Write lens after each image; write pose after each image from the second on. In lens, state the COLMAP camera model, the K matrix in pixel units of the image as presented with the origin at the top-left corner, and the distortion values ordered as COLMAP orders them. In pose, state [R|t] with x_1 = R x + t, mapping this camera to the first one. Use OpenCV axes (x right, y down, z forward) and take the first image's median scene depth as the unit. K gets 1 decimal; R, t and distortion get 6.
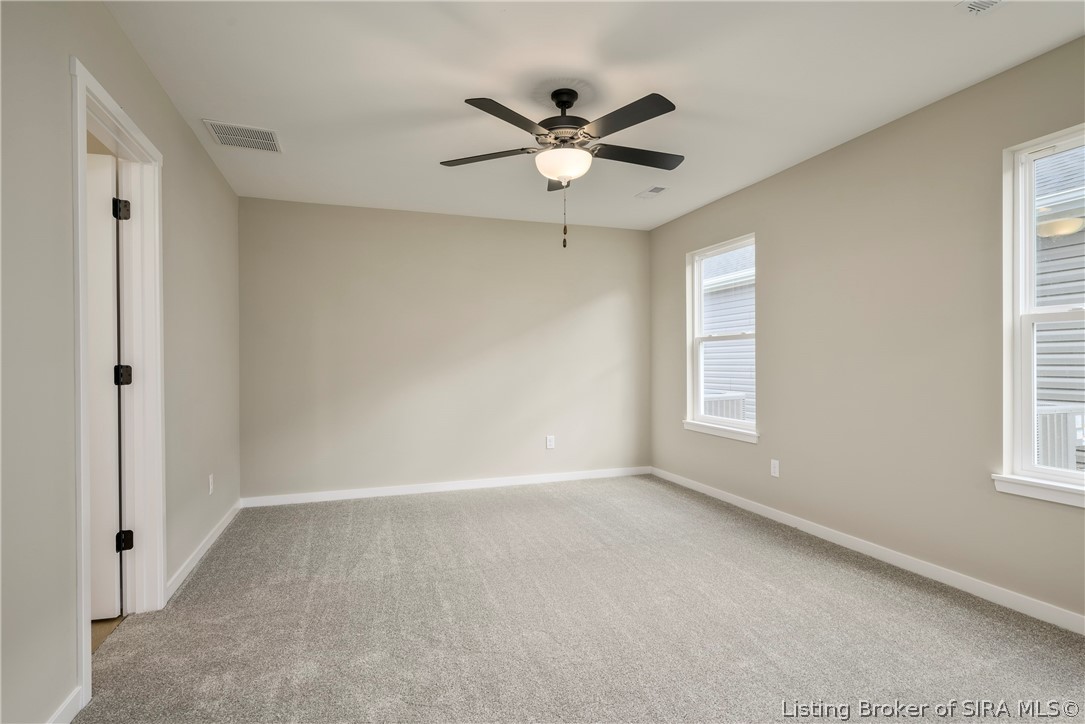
lens RADIAL K [[547.8, 0, 542.5], [0, 547.8, 362.0], [0, 0, 1]] dist [0.009614, -0.021253]
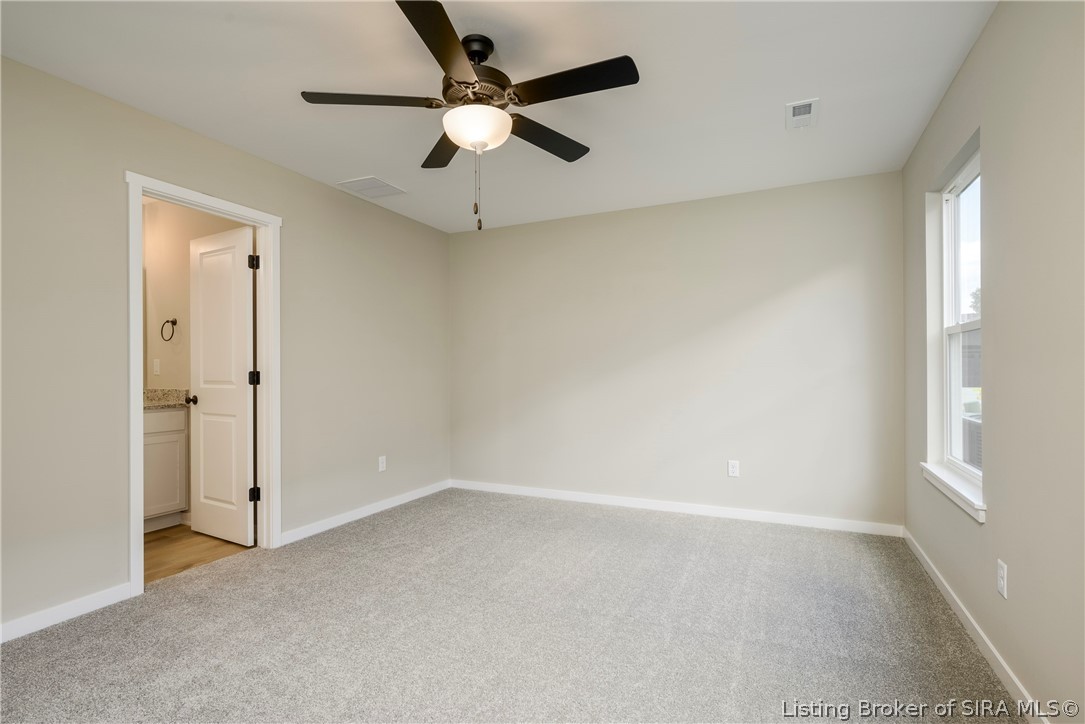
lens RADIAL K [[511.2, 0, 544.9], [0, 511.2, 367.0], [0, 0, 1]] dist [0.000843, 0.000059]
pose [[0.713967, -0.002597, -0.700175, 0.477961], [0.001639, 0.999997, -0.002038, -0.000435], [0.700178, 0.000308, 0.713969, 0.388819]]
